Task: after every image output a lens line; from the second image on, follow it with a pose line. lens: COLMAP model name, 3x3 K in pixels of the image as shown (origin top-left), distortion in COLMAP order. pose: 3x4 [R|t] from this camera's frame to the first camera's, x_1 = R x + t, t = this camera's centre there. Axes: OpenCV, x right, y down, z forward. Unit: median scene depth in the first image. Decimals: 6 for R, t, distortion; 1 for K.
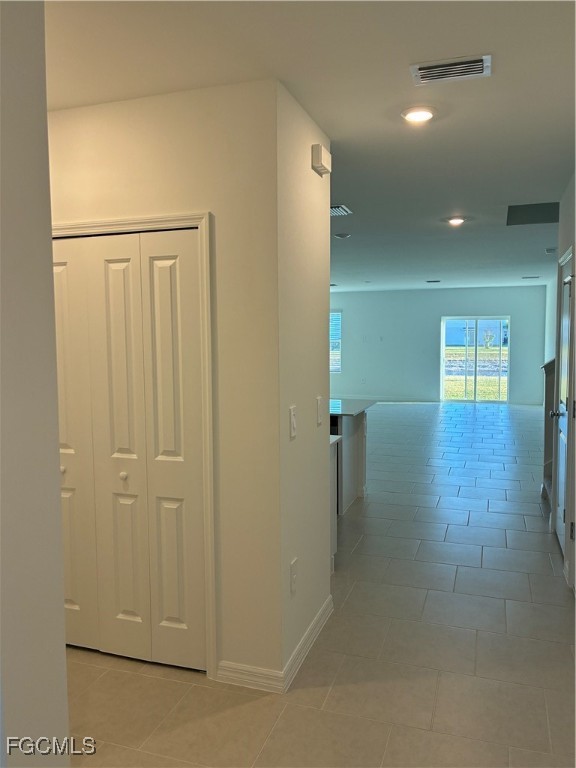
lens RADIAL K [[596.6, 0, 286.6], [0, 596.6, 373.2], [0, 0, 1]] dist [0.000149, 0.006114]
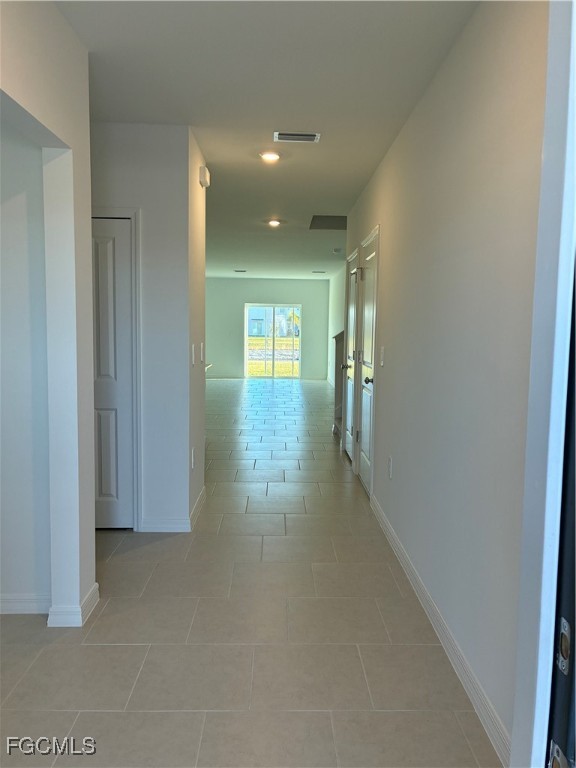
lens RADIAL K [[596.6, 0, 286.6], [0, 596.6, 373.2], [0, 0, 1]] dist [0.000149, 0.006114]
pose [[0.939799, -0.007014, 0.341656, -0.131436], [0.001584, 0.999868, 0.016169, 0.049076], [-0.341724, -0.014654, 0.939686, -0.226893]]
